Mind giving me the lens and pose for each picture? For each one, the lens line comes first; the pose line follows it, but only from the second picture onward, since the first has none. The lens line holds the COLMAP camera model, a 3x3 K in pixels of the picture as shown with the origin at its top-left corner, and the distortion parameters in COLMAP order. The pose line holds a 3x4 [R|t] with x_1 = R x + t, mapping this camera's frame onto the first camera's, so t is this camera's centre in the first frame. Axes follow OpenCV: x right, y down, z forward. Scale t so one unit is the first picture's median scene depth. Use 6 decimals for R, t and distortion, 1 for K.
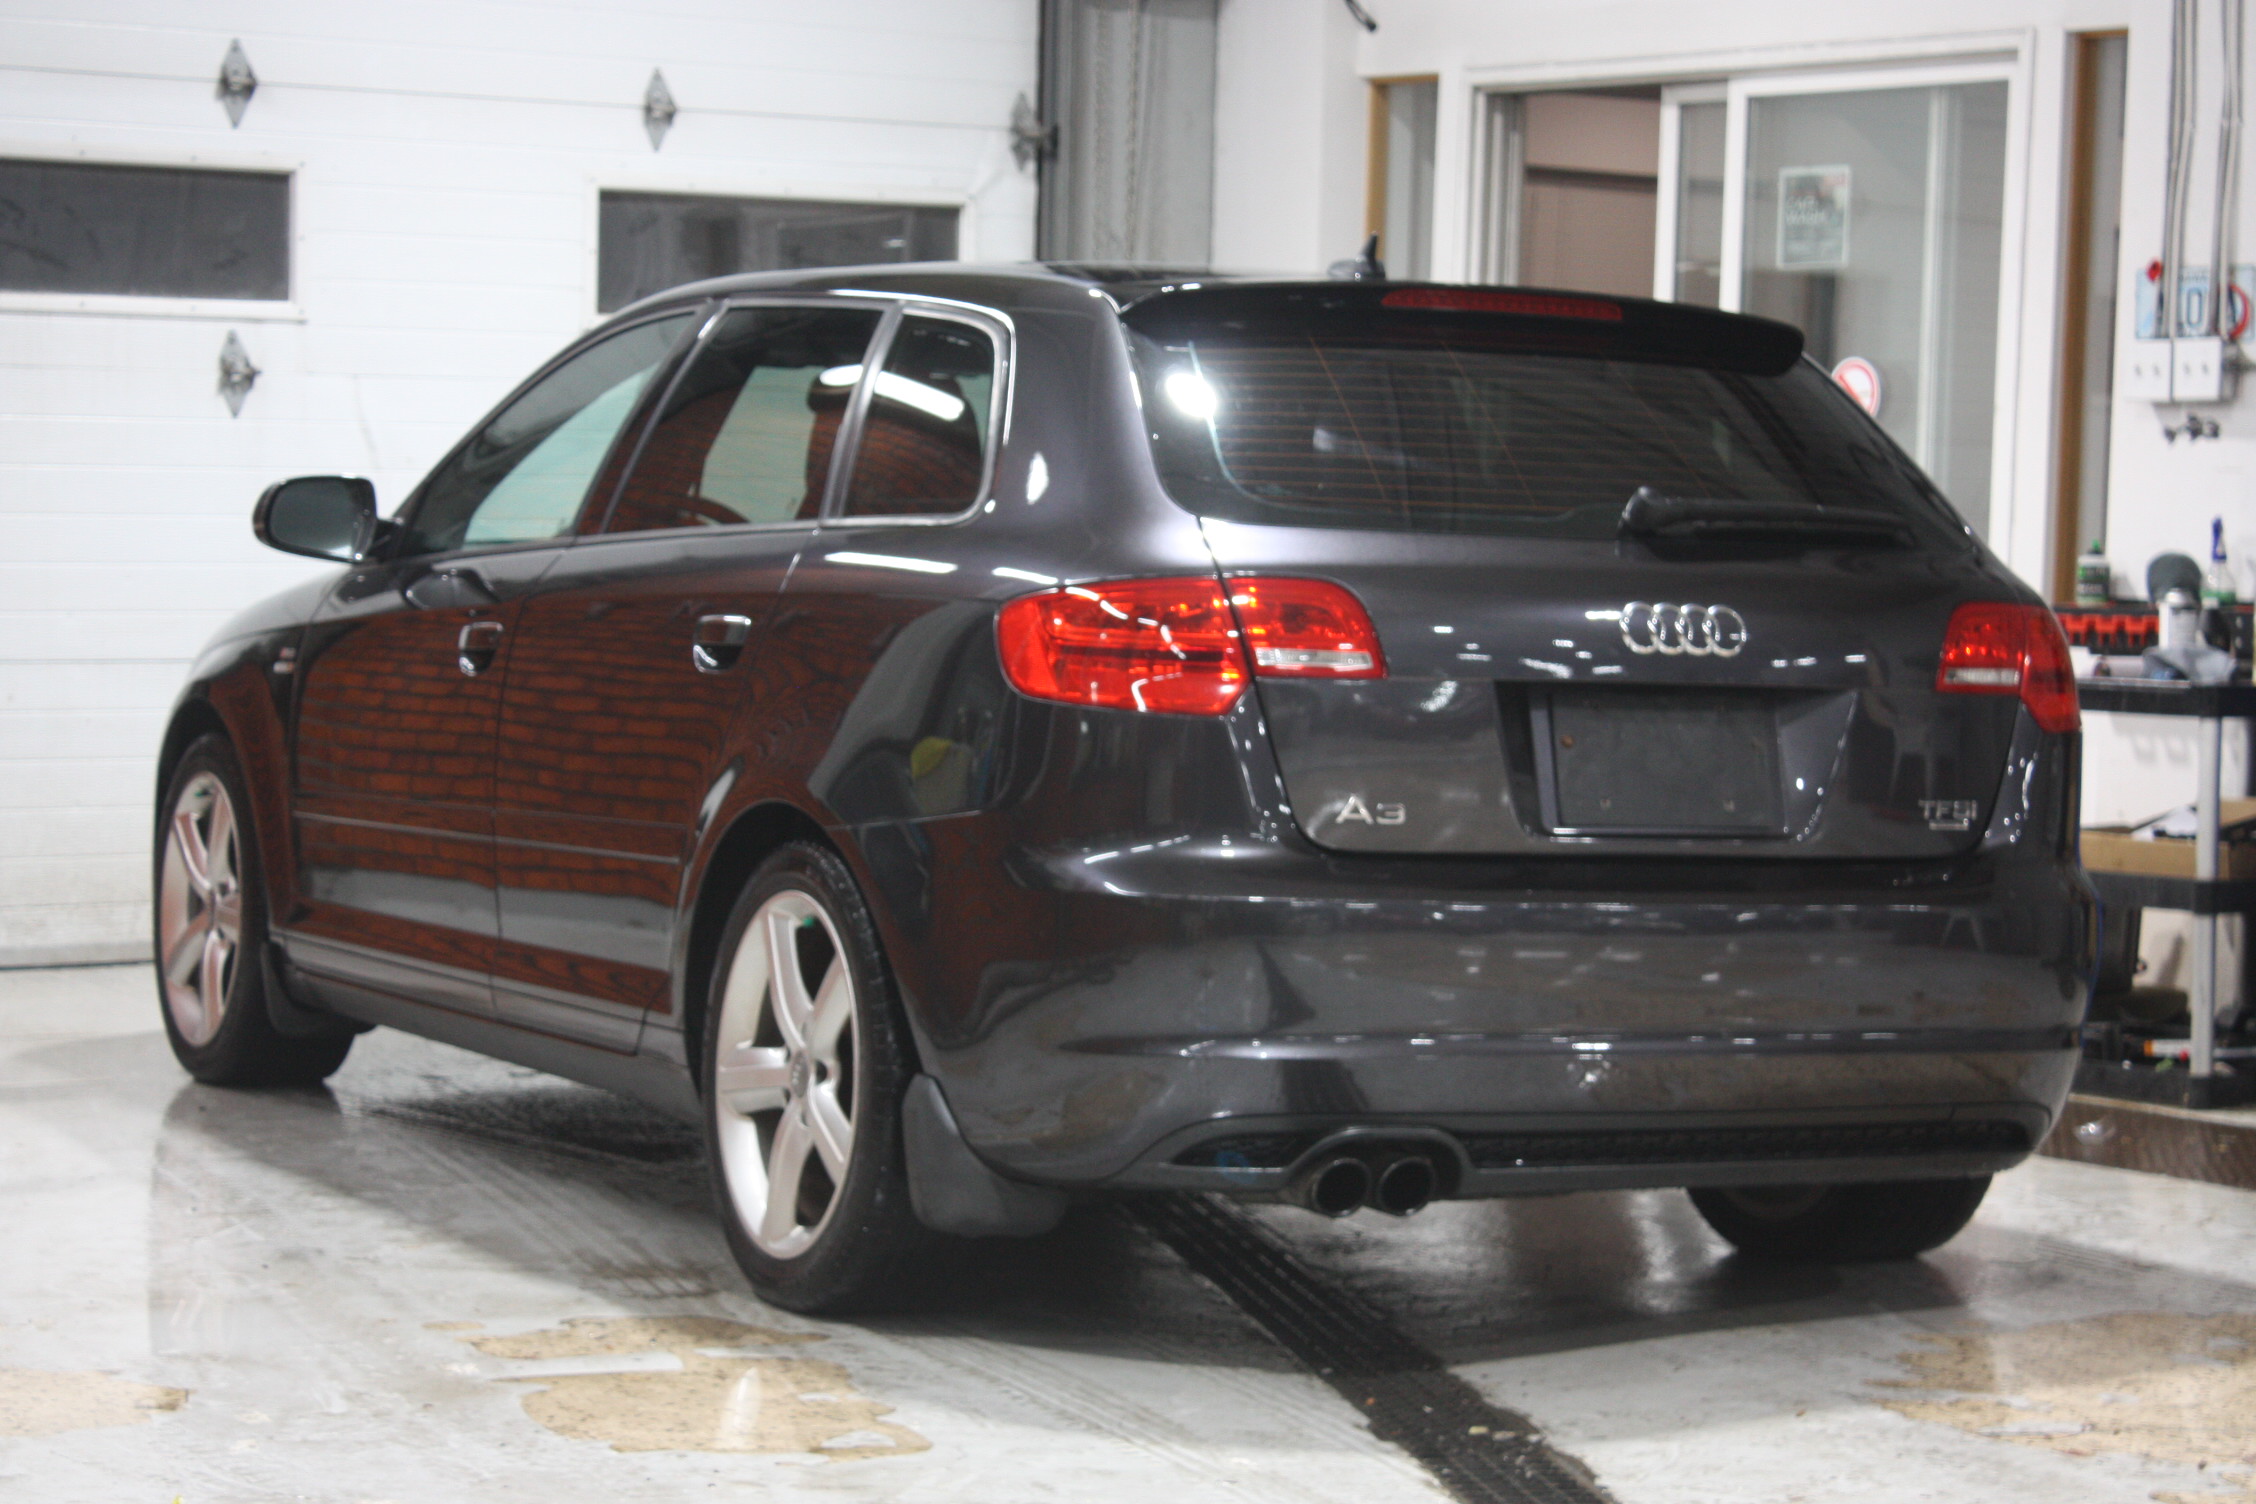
lens RADIAL K [[5469.7, 0, 1128.2], [0, 5469.7, 755.4], [0, 0, 1]] dist [0.065059, 0.000000]
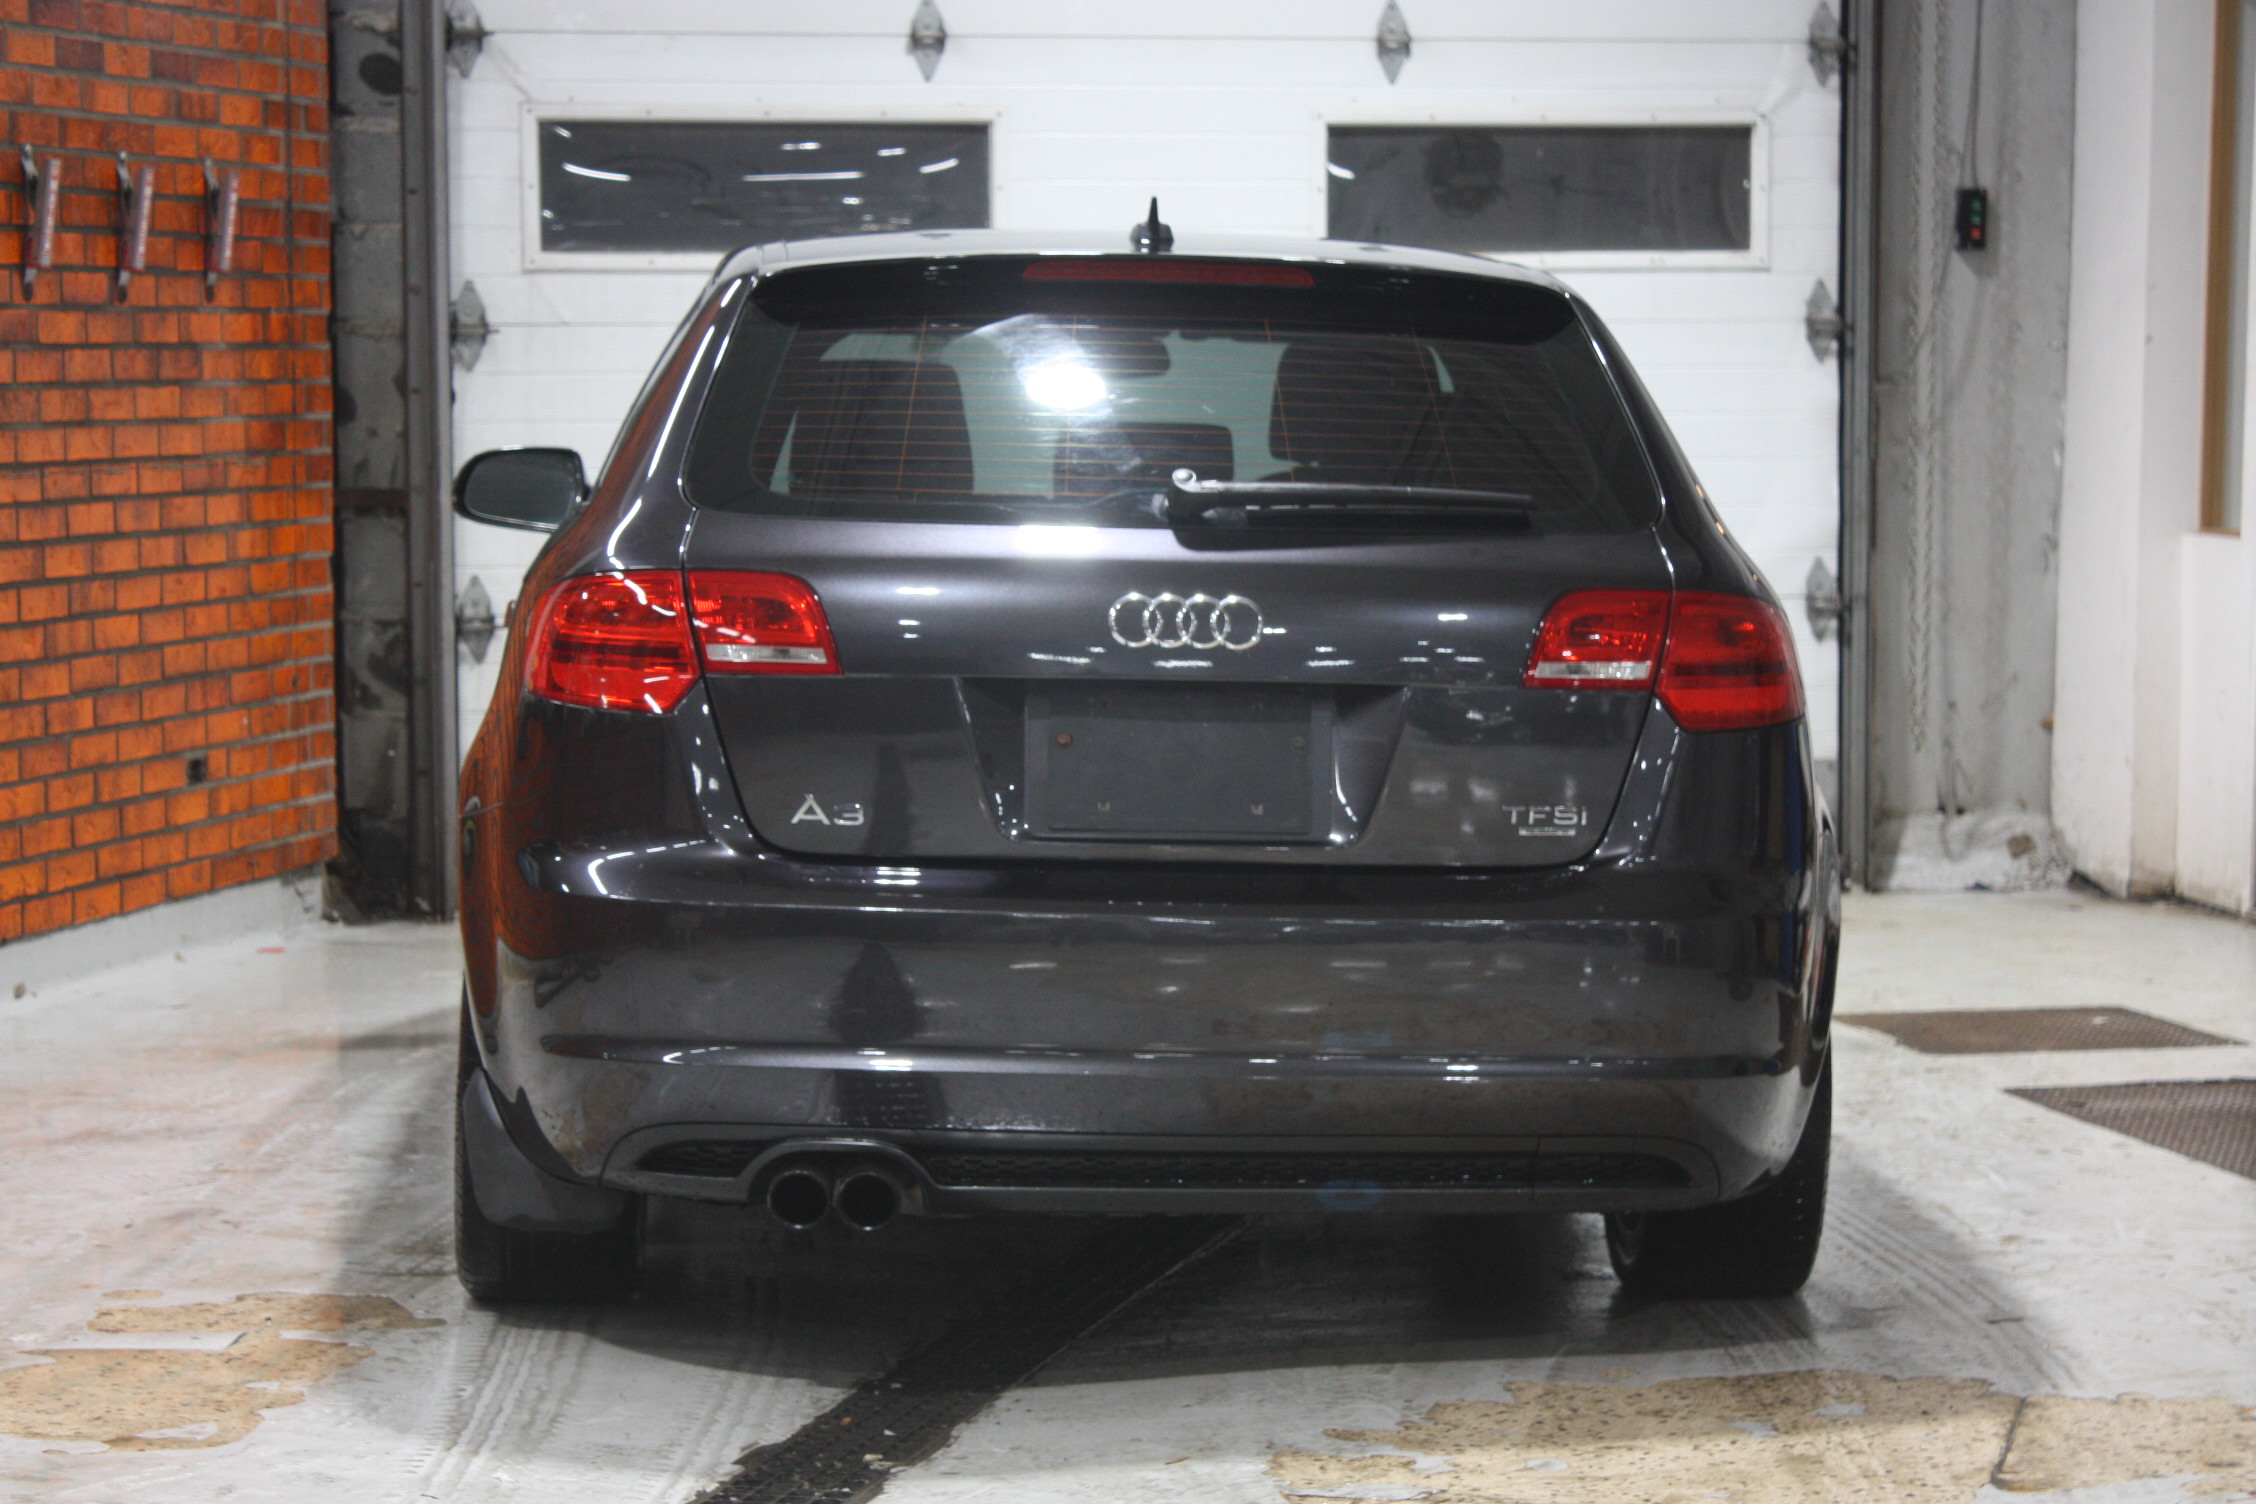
lens RADIAL K [[5612.8, 0, 1128.0], [0, 5612.8, 748.7], [0, 0, 1]] dist [0.054104, 0.000000]
pose [[0.910278, 0.011087, -0.413849, 0.300416], [-0.002920, 0.999788, 0.020362, -0.012769], [0.413987, -0.017327, 0.910118, 0.071954]]
